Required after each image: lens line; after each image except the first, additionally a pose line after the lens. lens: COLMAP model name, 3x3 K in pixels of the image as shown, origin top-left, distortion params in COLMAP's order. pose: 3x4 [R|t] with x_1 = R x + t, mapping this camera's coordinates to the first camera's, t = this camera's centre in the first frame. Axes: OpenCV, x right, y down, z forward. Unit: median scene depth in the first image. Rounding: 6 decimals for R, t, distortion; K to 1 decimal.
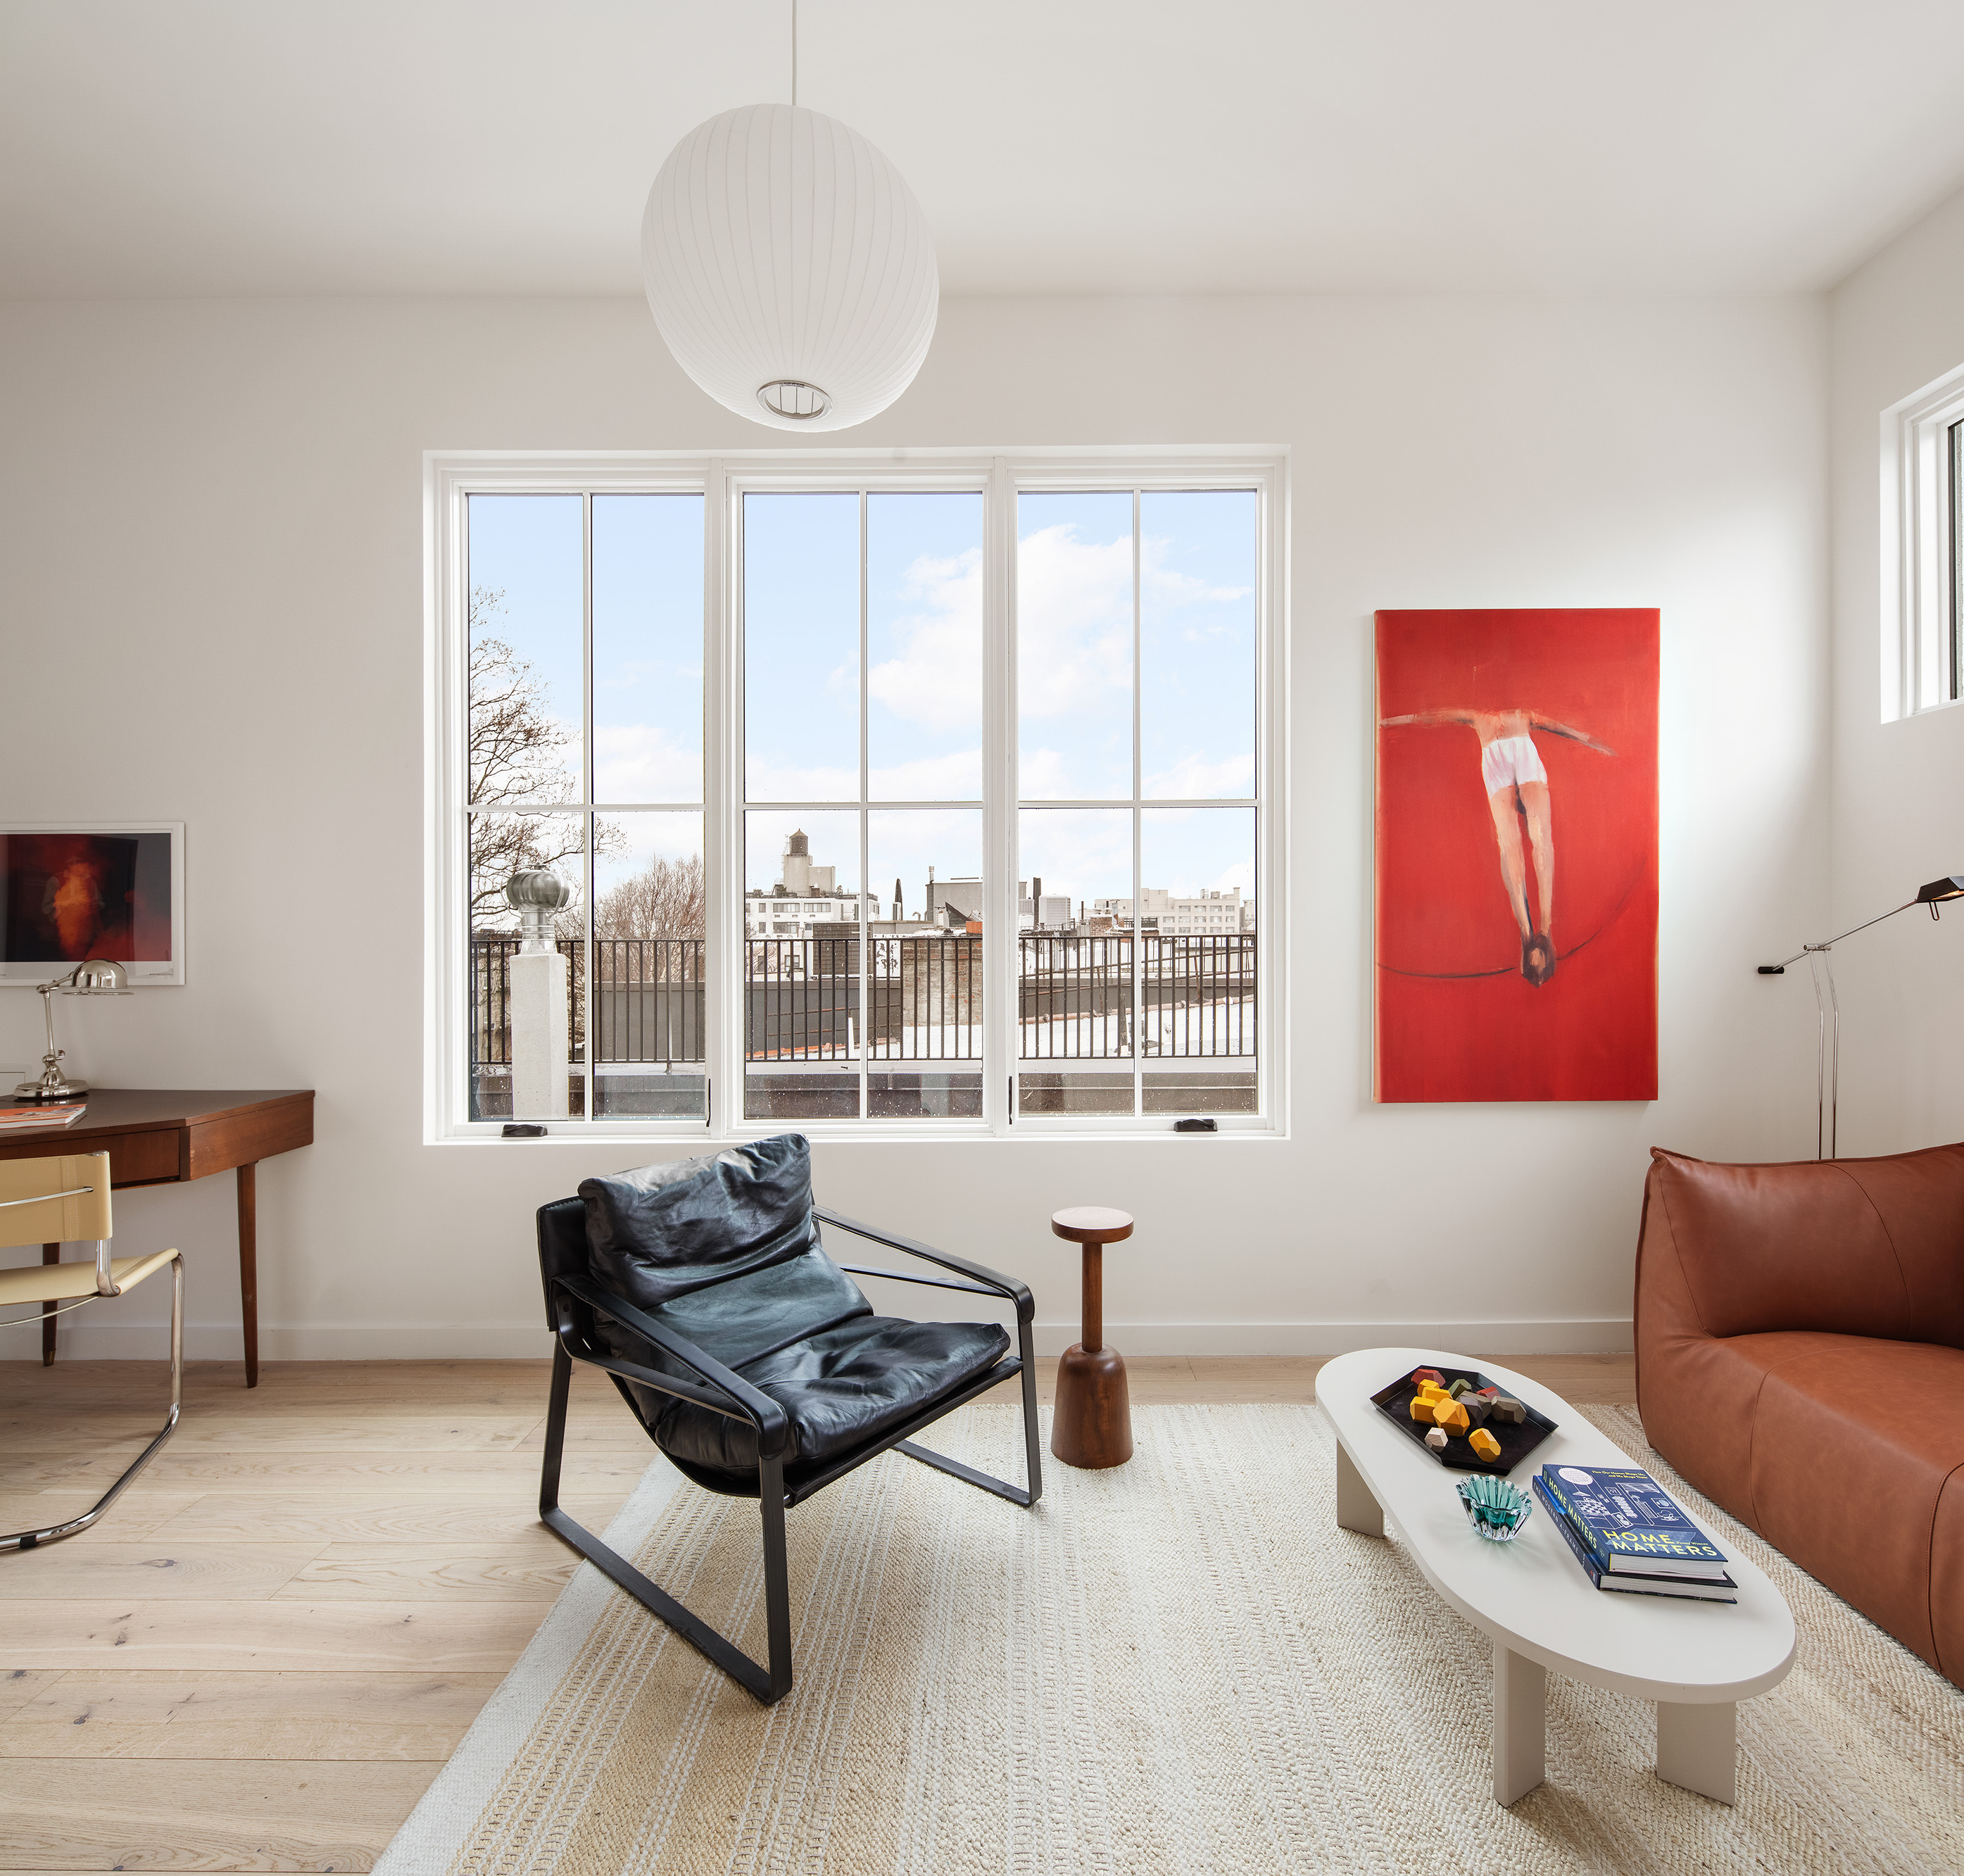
lens RADIAL K [[967.6, 0, 985.6], [0, 967.6, 940.5], [0, 0, 1]] dist [-0.002678, -0.001858]
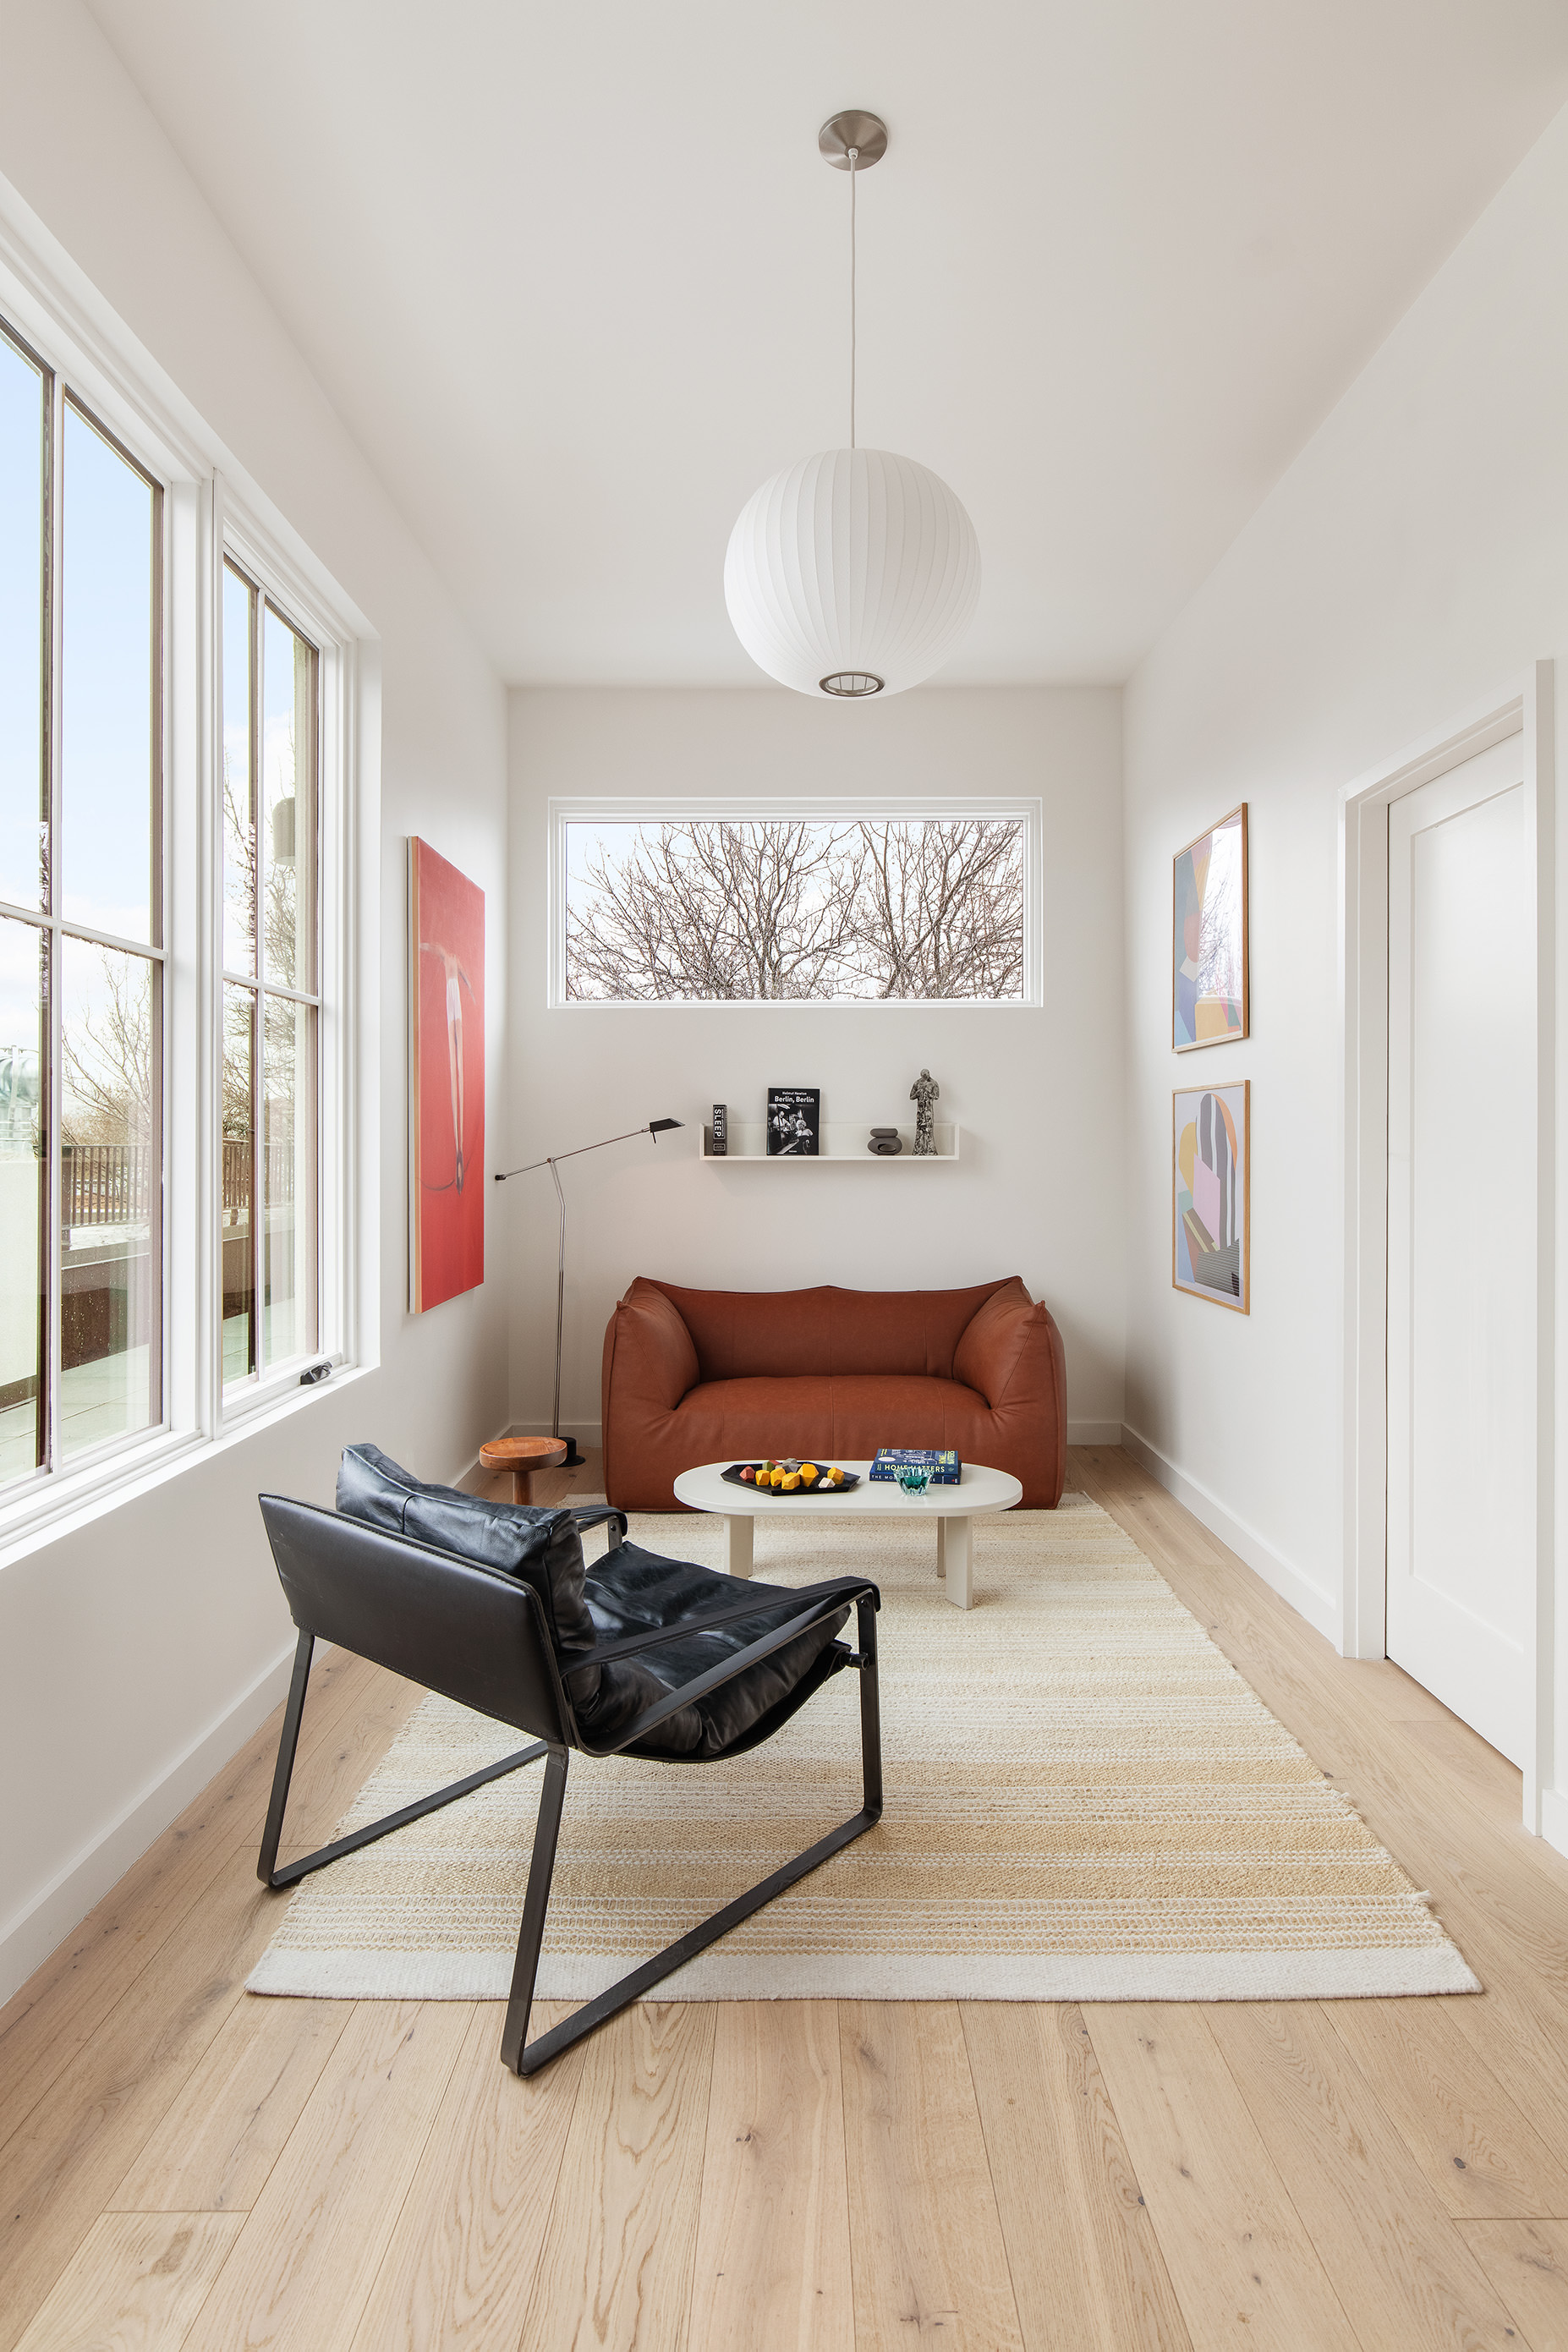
lens RADIAL K [[1308.7, 0, 783.9], [0, 1308.7, 1155.9], [0, 0, 1]] dist [0.002936, 0.000810]
pose [[-0.018589, -0.007319, 0.999800, -1.623579], [0.007539, 0.999944, 0.007460, -0.012854], [-0.999799, 0.007676, -0.018533, 1.034943]]
